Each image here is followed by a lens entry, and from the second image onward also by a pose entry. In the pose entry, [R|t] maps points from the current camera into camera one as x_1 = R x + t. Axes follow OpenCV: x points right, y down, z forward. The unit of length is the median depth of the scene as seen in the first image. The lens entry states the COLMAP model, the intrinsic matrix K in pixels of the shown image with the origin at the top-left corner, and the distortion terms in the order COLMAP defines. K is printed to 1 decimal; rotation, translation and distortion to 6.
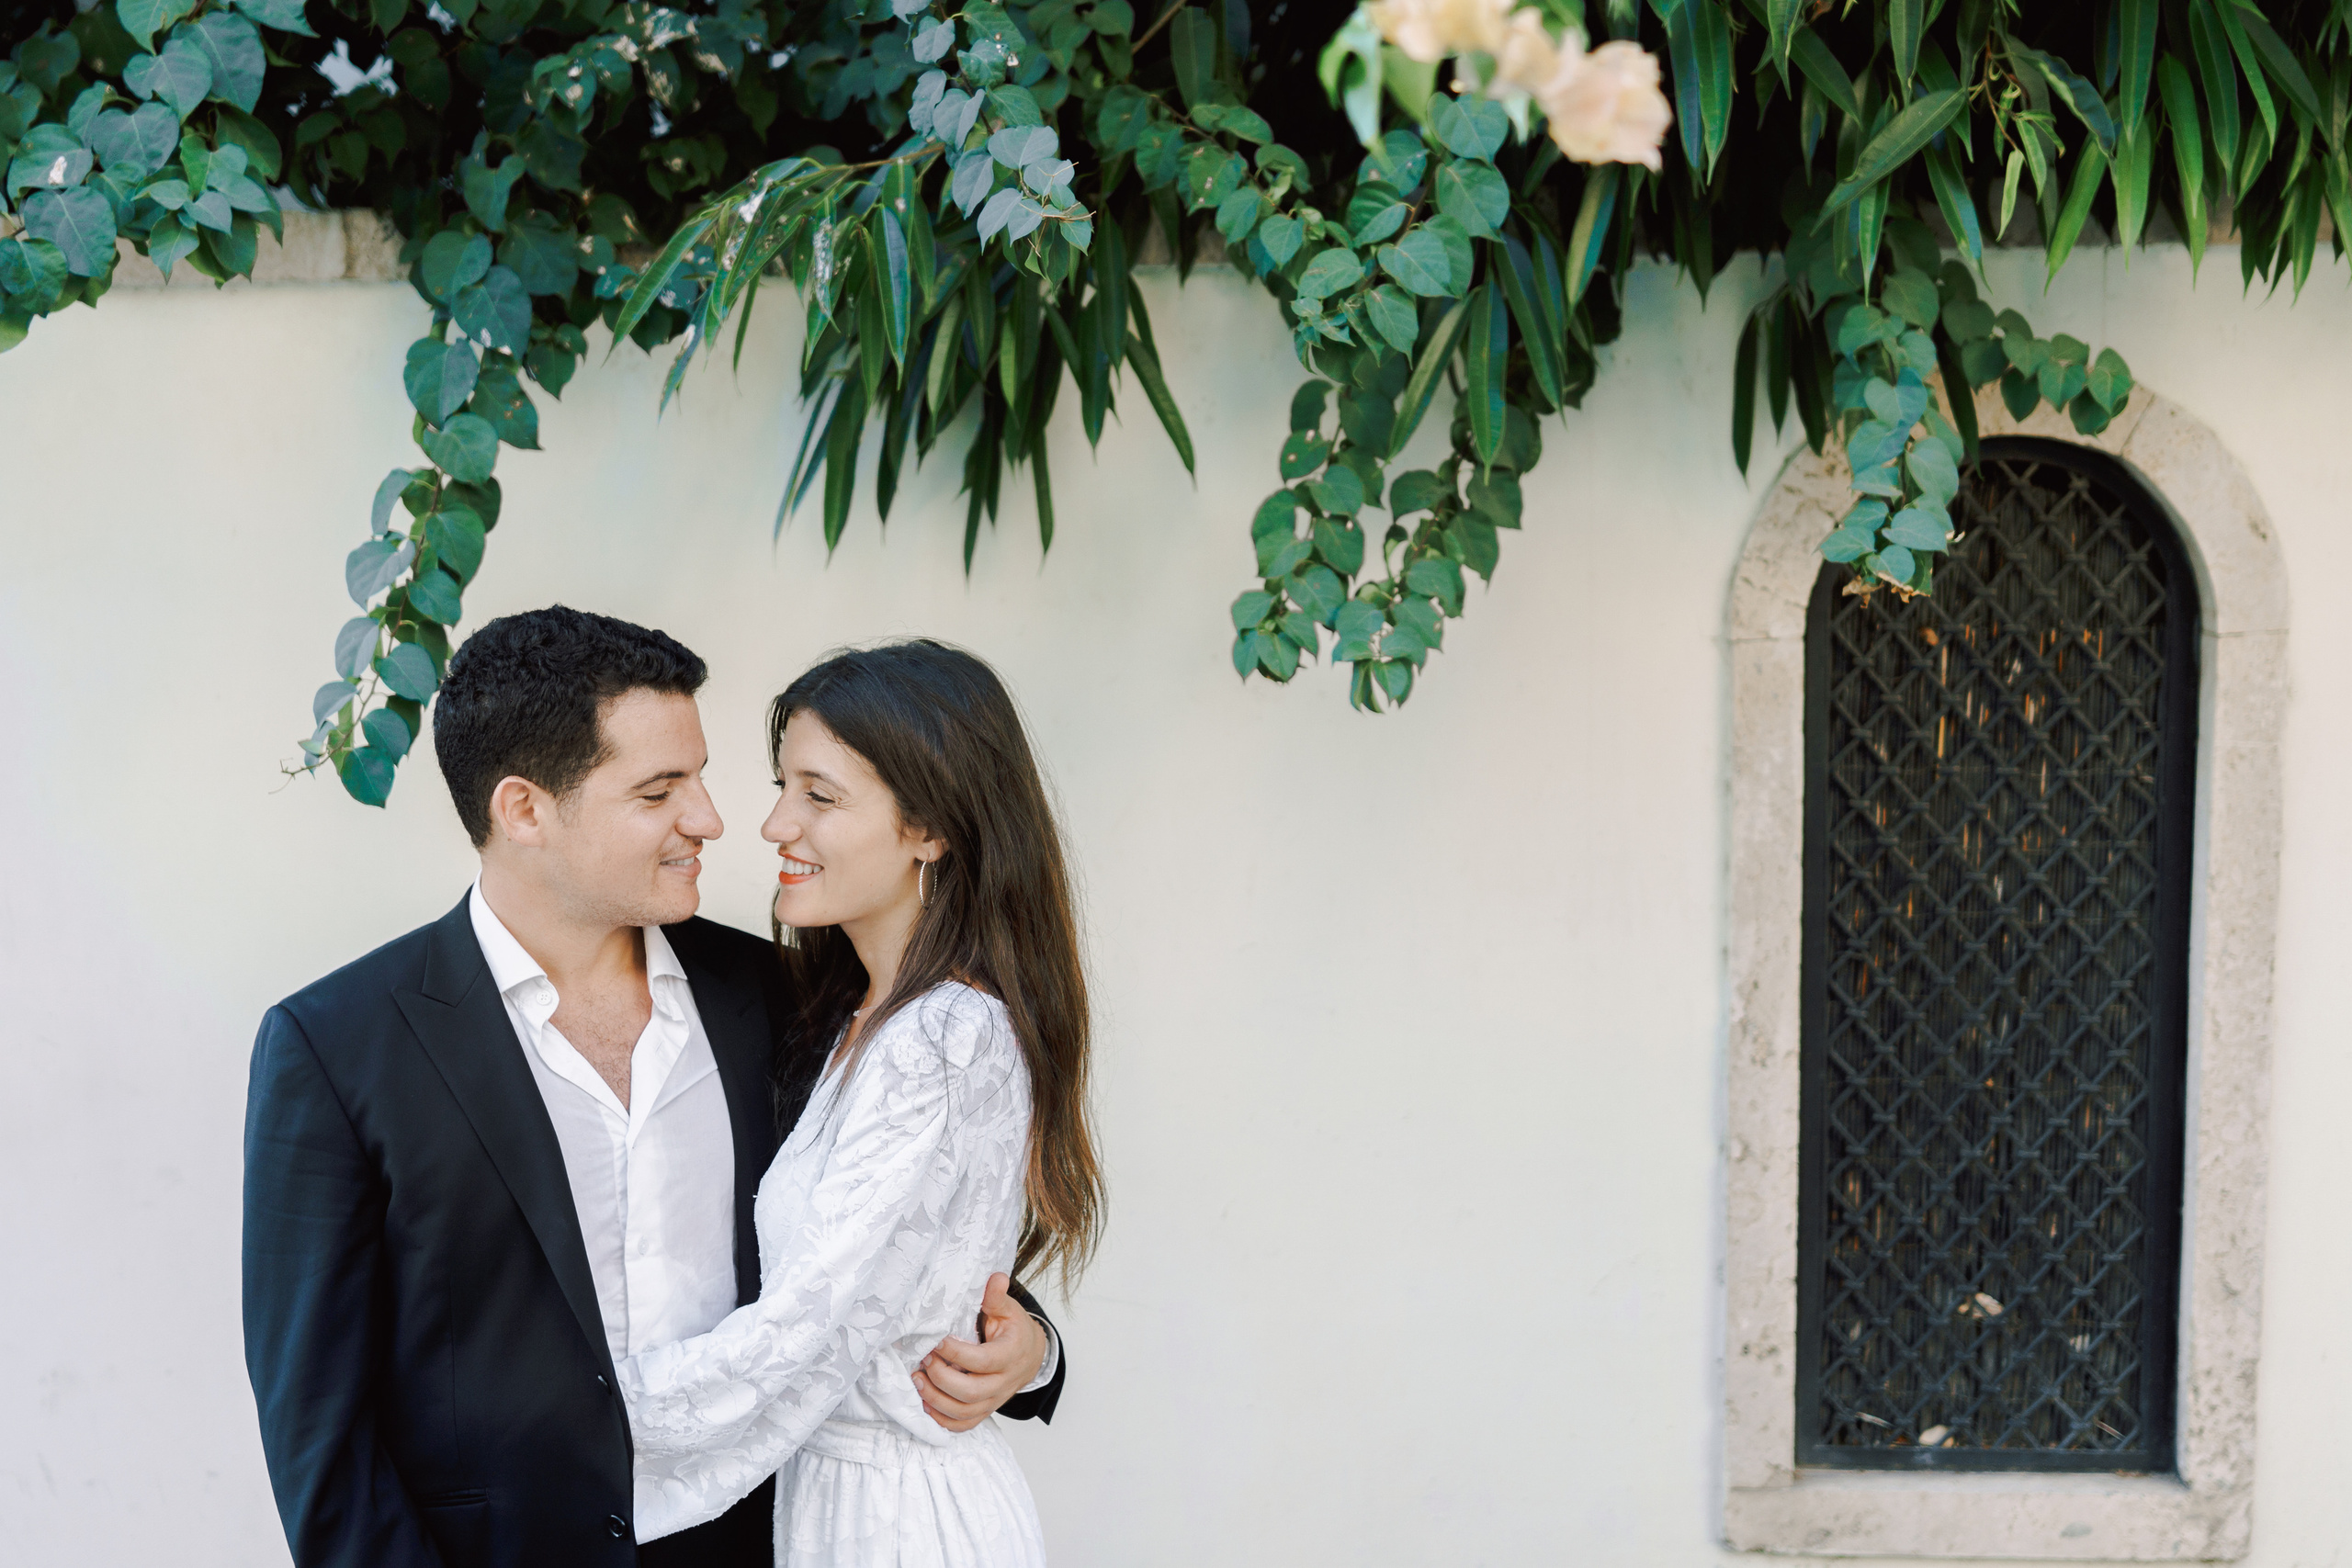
lens RADIAL K [[2776.9, 0, 1112.9], [0, 2776.9, 786.0], [0, 0, 1]] dist [0.014596, -0.037588]
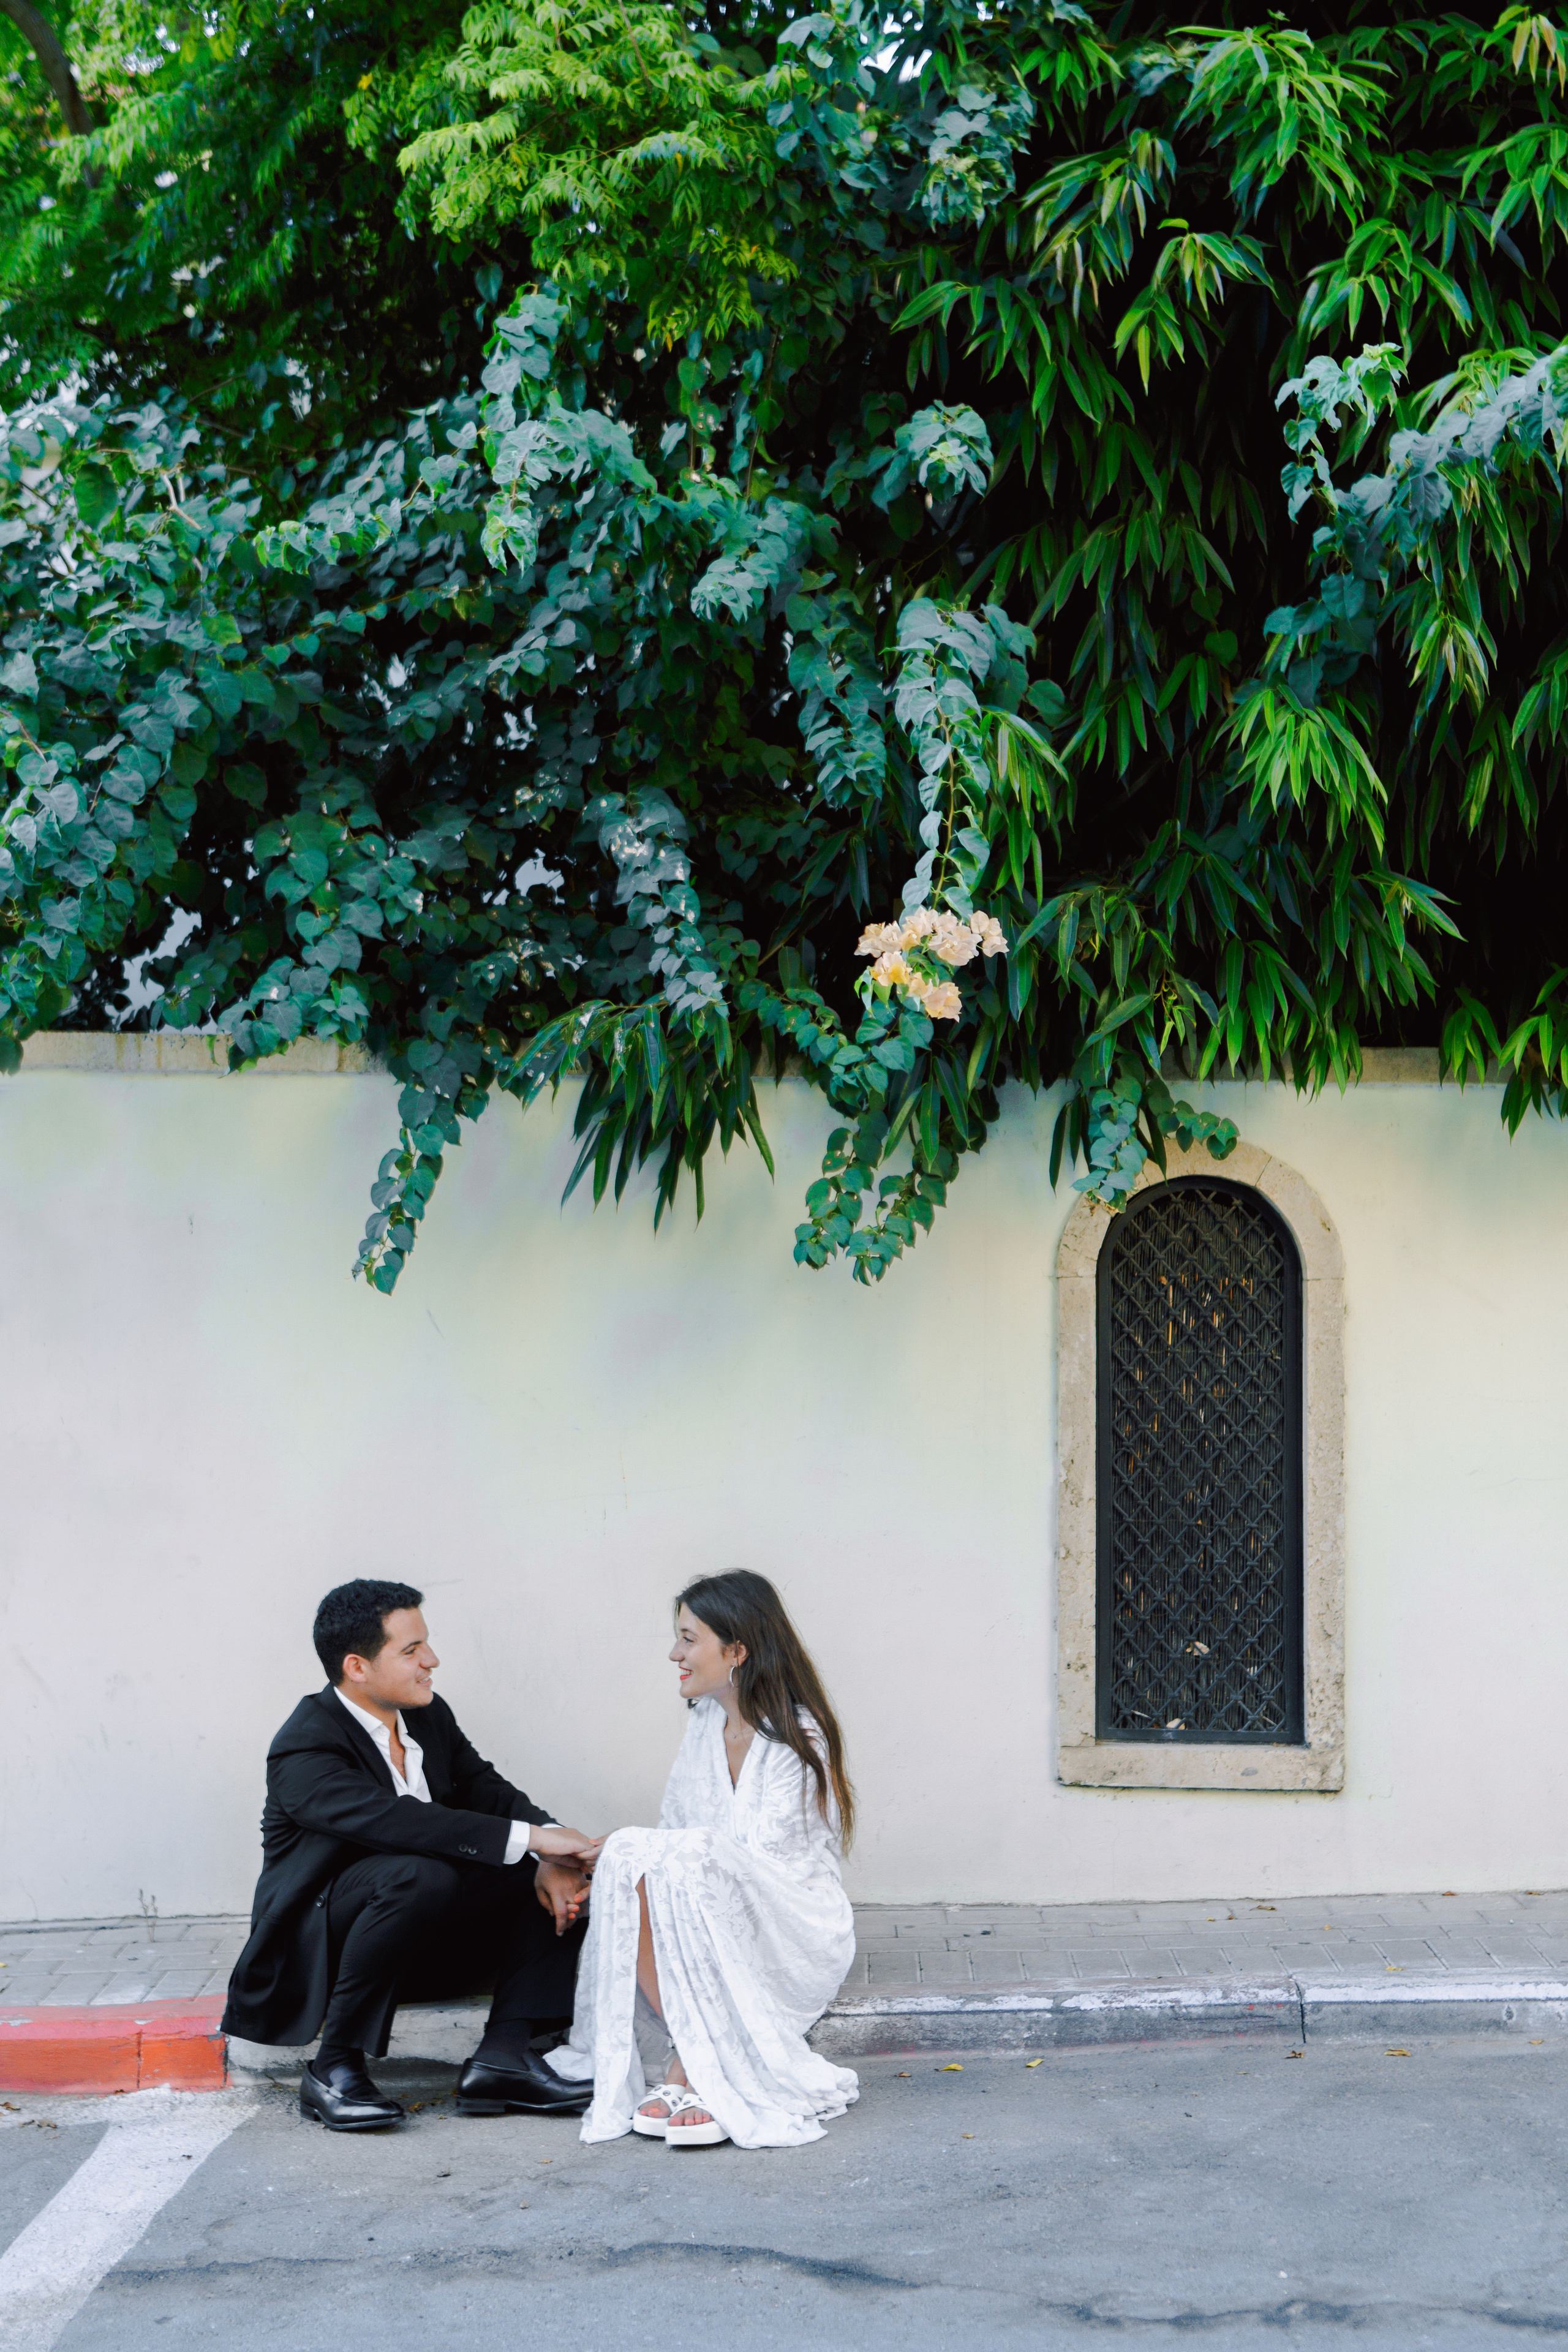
lens RADIAL K [[2448.0, 0, 726.8], [0, 2448.0, 1179.2], [0, 0, 1]] dist [-0.007631, 0.001970]
pose [[0.999338, 0.030111, 0.020409, -0.040645], [-0.025721, 0.981665, -0.188869, 0.201850], [-0.025722, 0.188219, 0.981790, -0.647943]]
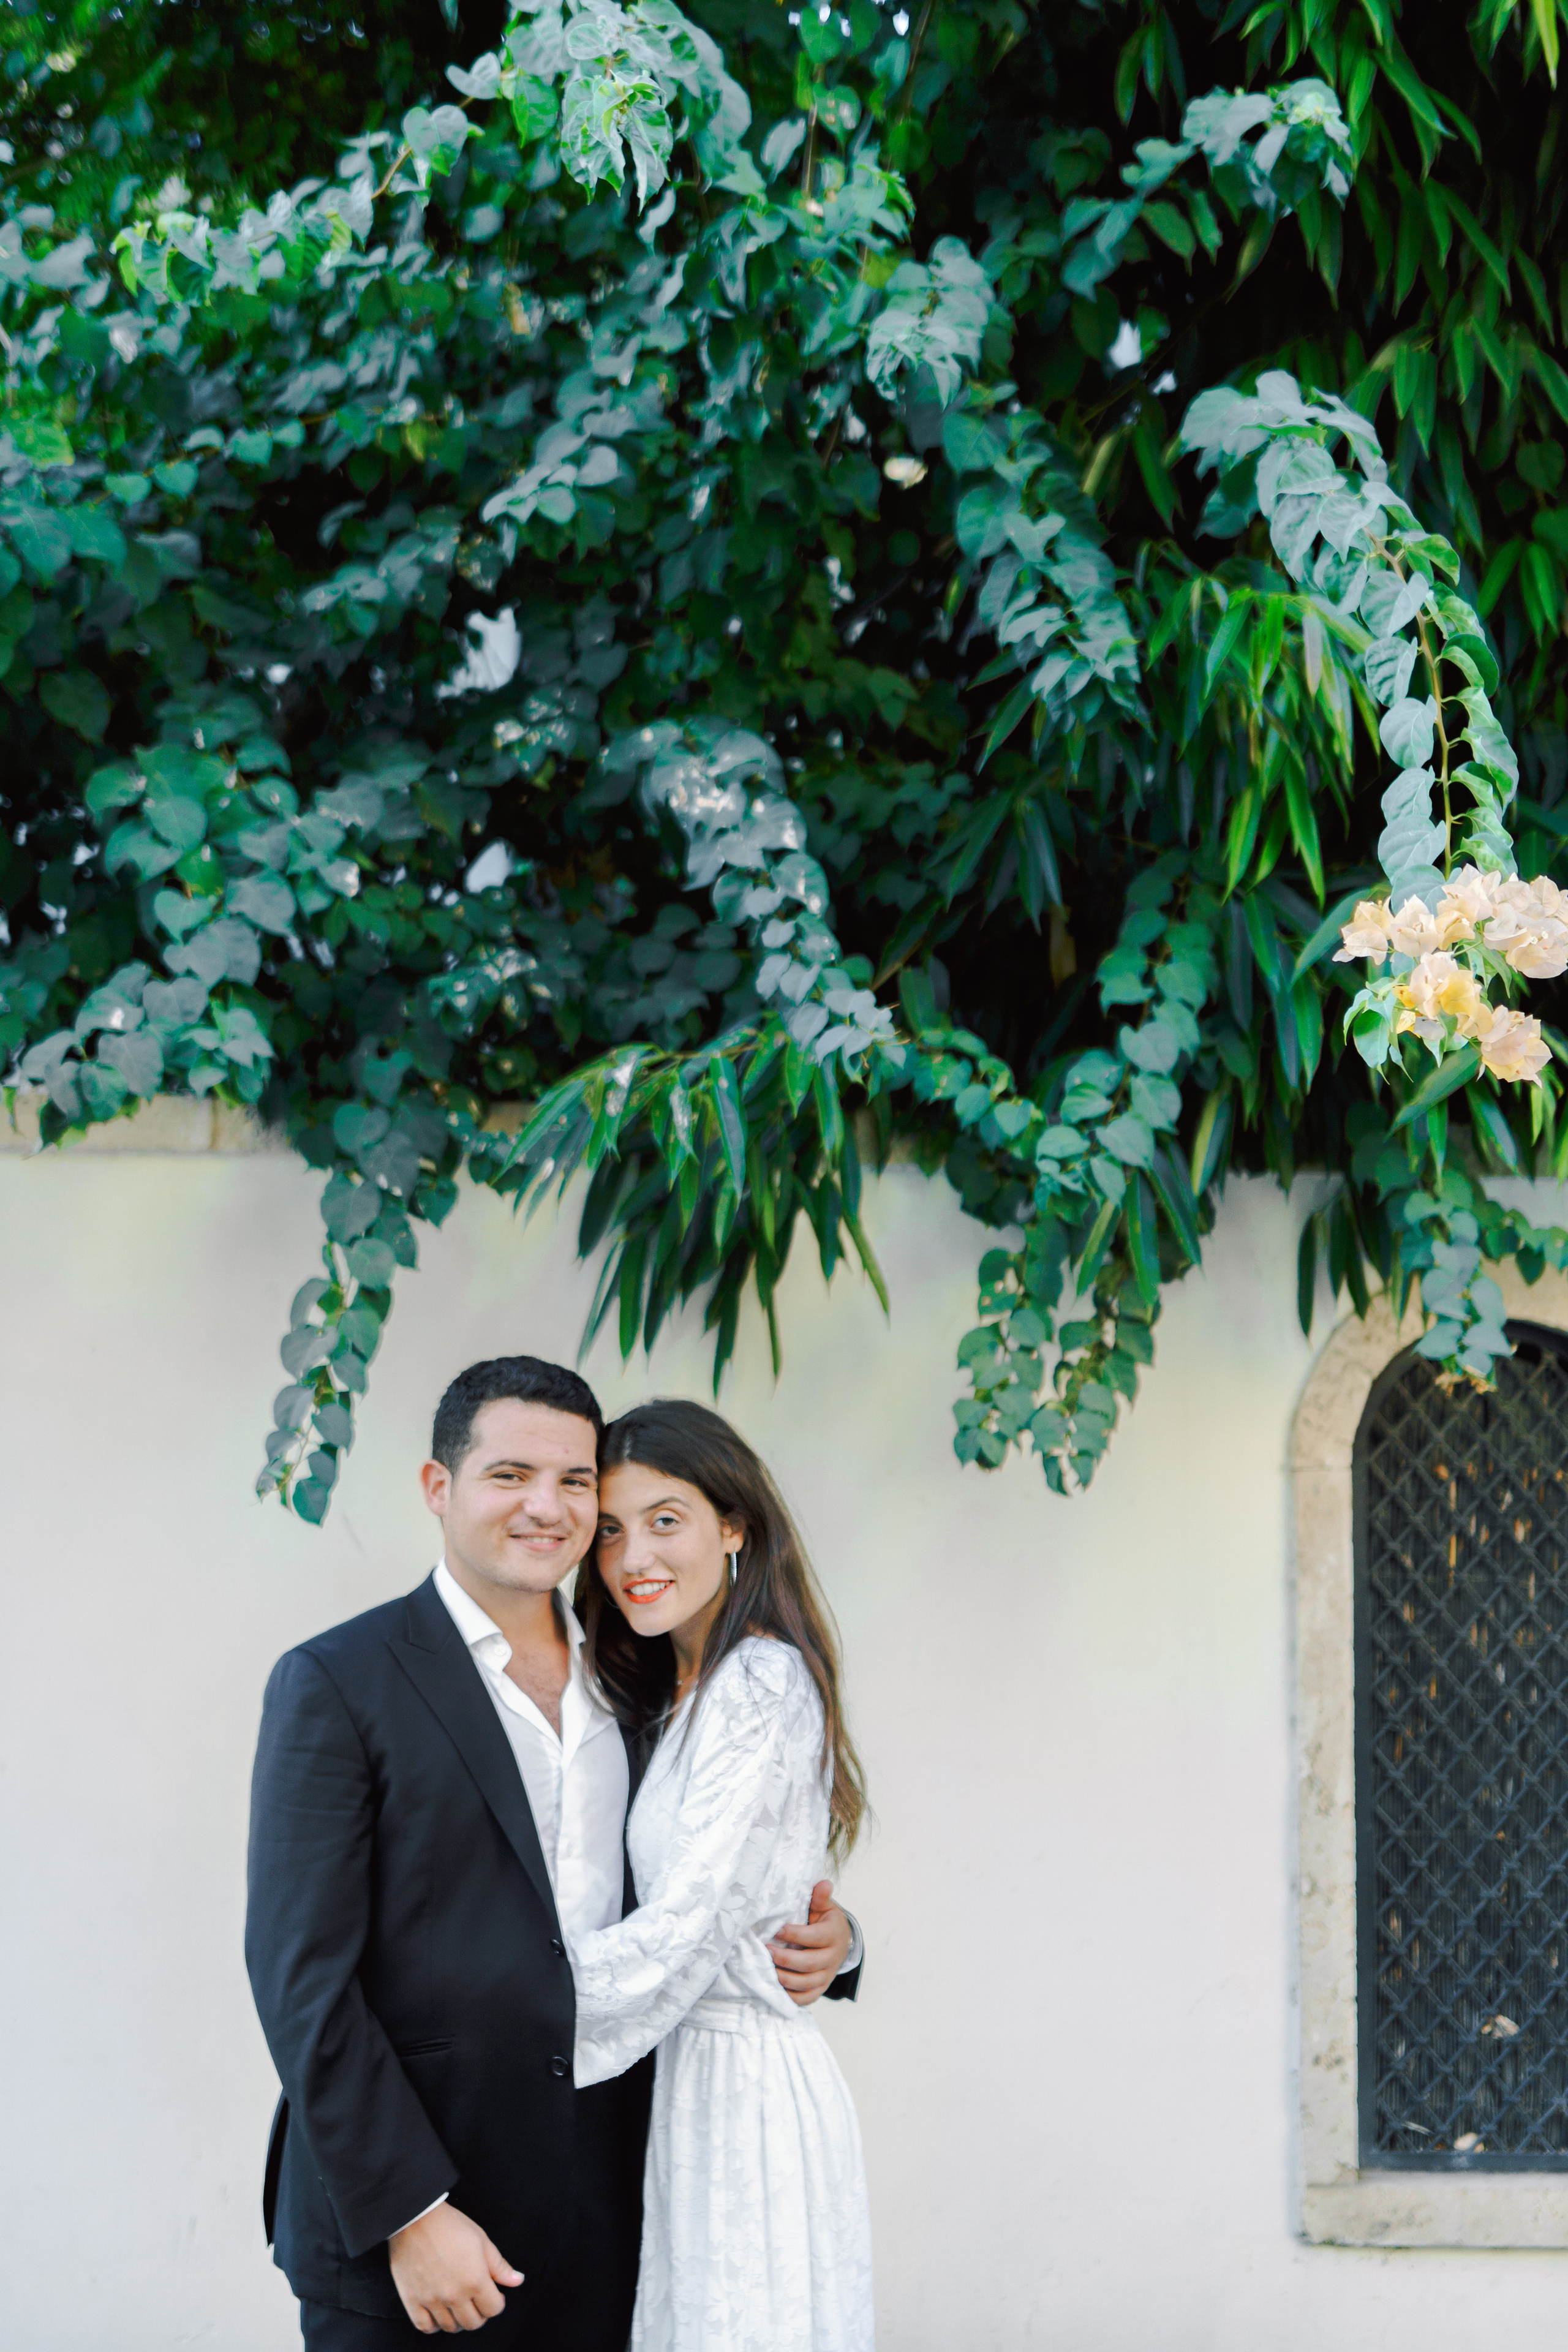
lens RADIAL K [[2561.9, 0, 784.5], [0, 2561.9, 1175.3], [0, 0, 1]] dist [0.022614, 0.008023]
pose [[0.993477, 0.041883, 0.106060, -0.140291], [-0.016734, 0.973583, -0.227718, 0.087968], [-0.112796, 0.224458, 0.967934, -0.148050]]
